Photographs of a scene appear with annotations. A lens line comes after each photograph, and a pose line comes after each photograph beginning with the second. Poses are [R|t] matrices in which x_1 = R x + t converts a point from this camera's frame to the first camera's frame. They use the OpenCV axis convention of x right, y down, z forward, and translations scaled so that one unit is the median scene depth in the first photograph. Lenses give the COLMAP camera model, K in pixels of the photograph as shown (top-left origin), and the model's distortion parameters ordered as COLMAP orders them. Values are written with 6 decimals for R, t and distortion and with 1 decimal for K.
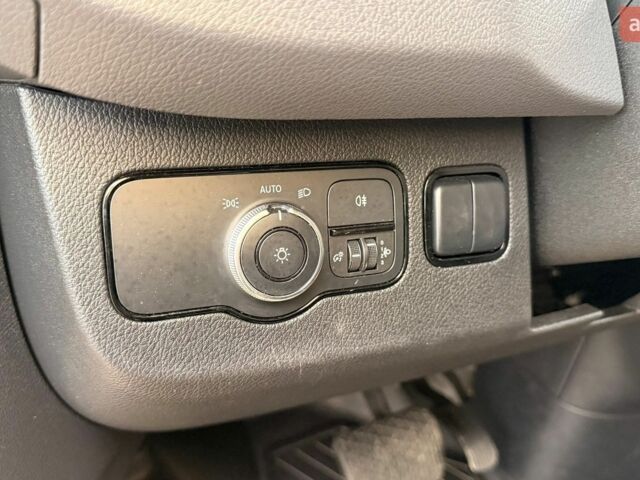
lens RADIAL K [[607.6, 0, 321.1], [0, 607.6, 237.9], [0, 0, 1]] dist [0.026902, 0.000000]
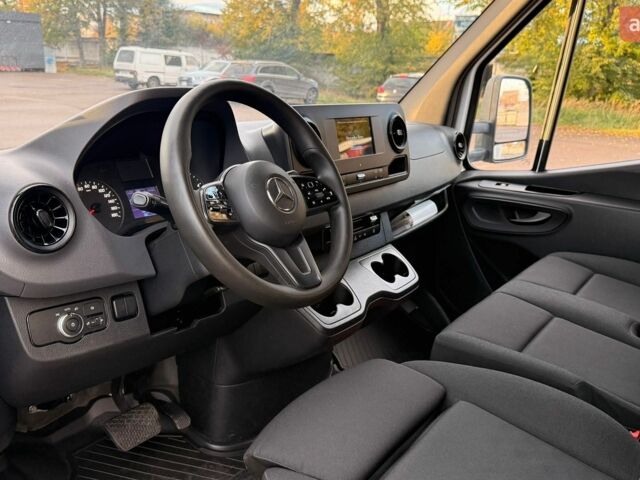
lens RADIAL K [[607.6, 0, 314.6], [0, 607.6, 243.5], [0, 0, 1]] dist [0.026902, 0.000000]
pose [[0.914421, -0.138524, 0.380323, -0.060749], [0.190792, 0.976193, -0.103172, 0.194111], [-0.356977, 0.166906, 0.919081, -2.961915]]
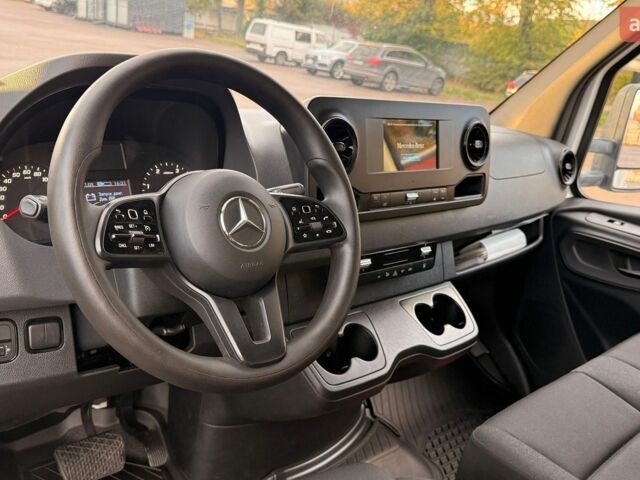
lens RADIAL K [[607.6, 0, 314.4], [0, 607.6, 236.4], [0, 0, 1]] dist [0.026902, 0.000000]
pose [[0.976673, -0.003740, 0.214698, 0.871505], [0.027615, 0.993733, -0.108311, -0.150862], [-0.212948, 0.111713, 0.970656, -2.129779]]
